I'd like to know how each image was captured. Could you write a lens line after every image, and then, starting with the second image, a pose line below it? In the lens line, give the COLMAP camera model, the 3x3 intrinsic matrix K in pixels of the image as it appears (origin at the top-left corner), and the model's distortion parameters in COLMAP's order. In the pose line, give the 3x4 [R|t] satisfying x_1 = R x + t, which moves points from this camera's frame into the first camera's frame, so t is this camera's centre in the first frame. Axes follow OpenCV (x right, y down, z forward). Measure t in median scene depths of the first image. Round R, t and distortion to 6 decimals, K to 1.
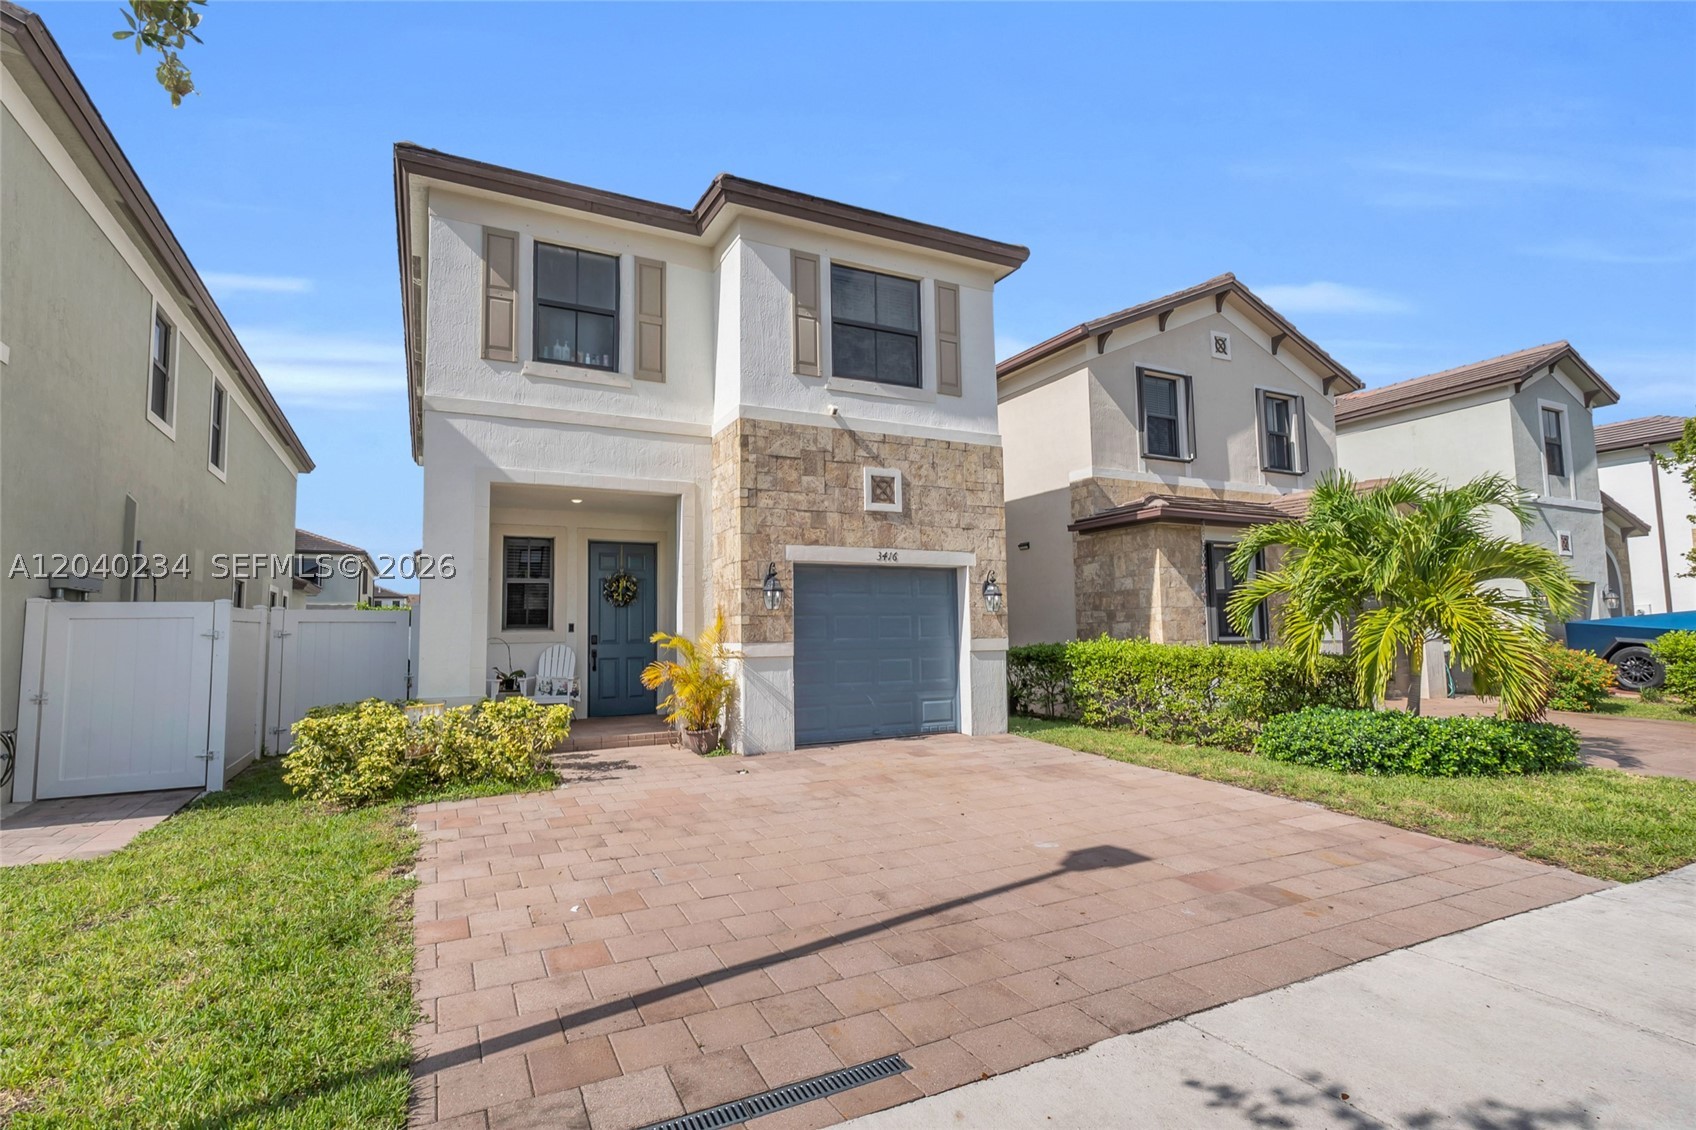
lens RADIAL K [[804.3, 0, 833.8], [0, 804.3, 565.0], [0, 0, 1]] dist [0.000369, -0.000223]
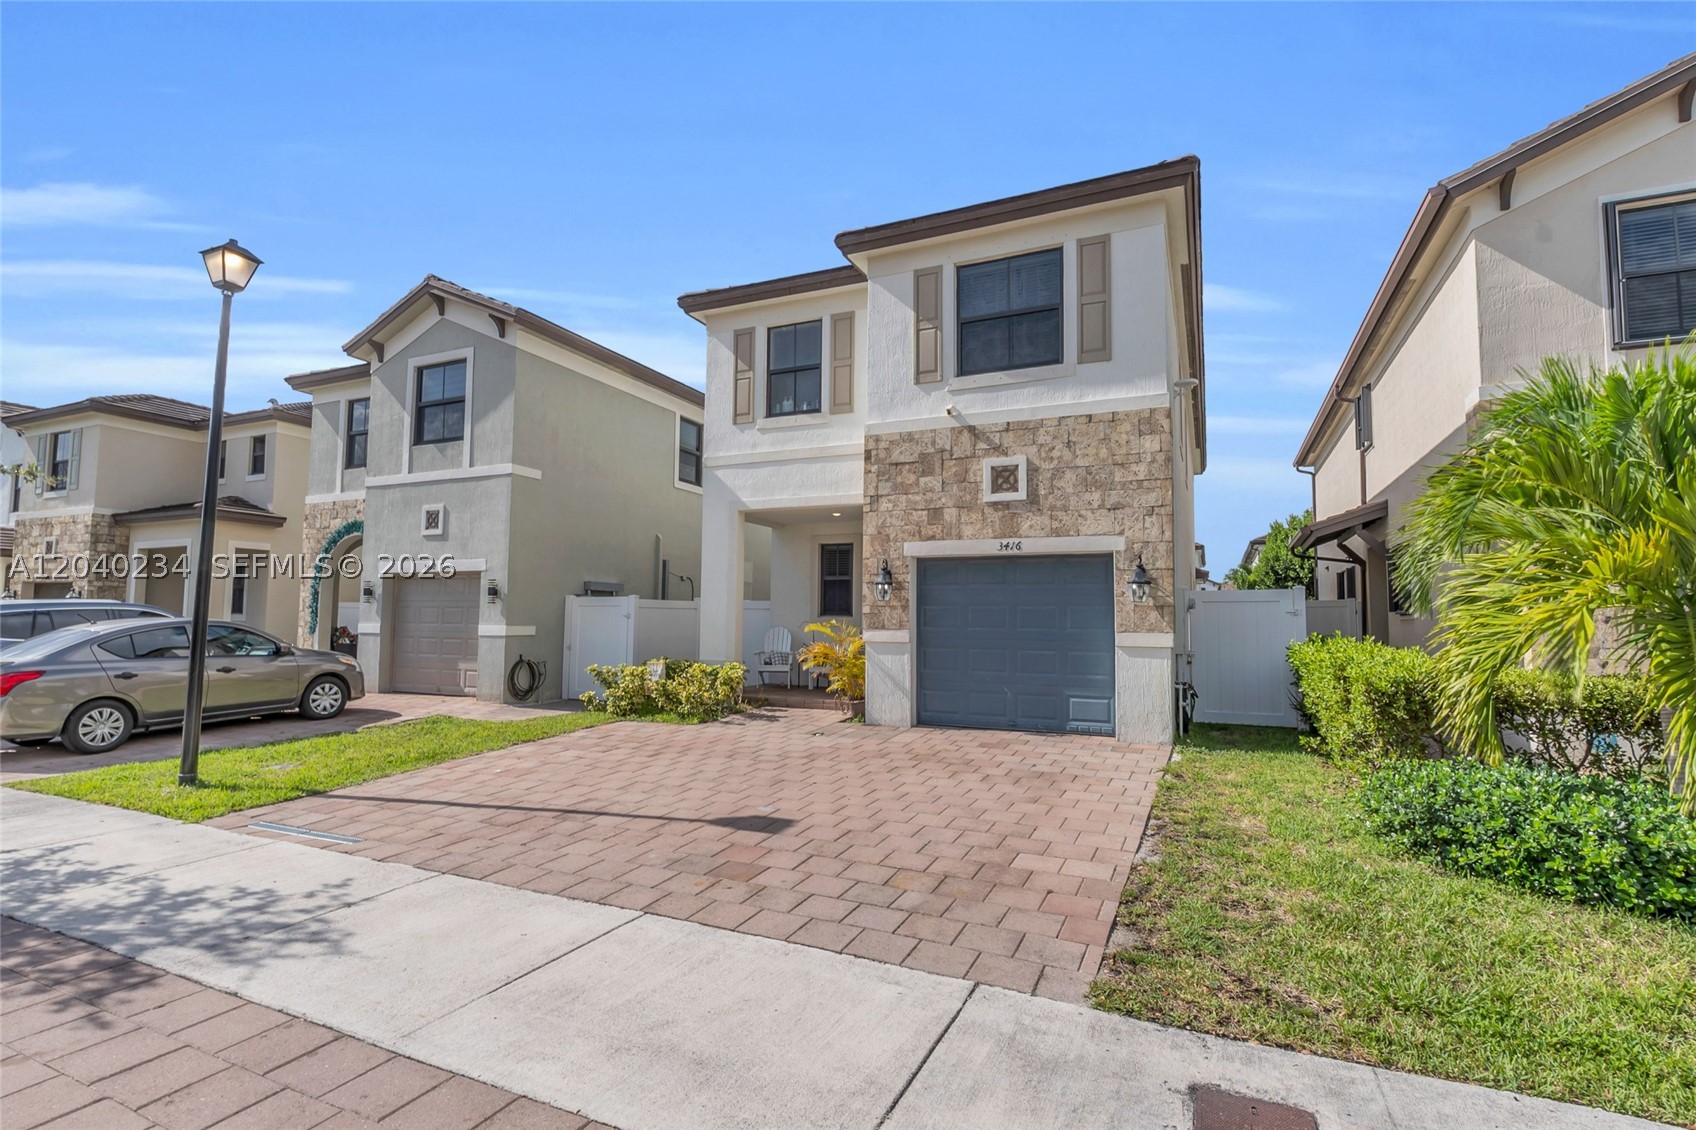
lens RADIAL K [[804.3, 0, 835.5], [0, 804.3, 566.8], [0, 0, 1]] dist [0.000369, -0.000223]
pose [[0.626470, -0.033429, -0.778728, 0.714209], [0.047581, 0.998857, -0.004600, 0.009131], [0.777992, -0.034171, 0.627345, 0.218039]]
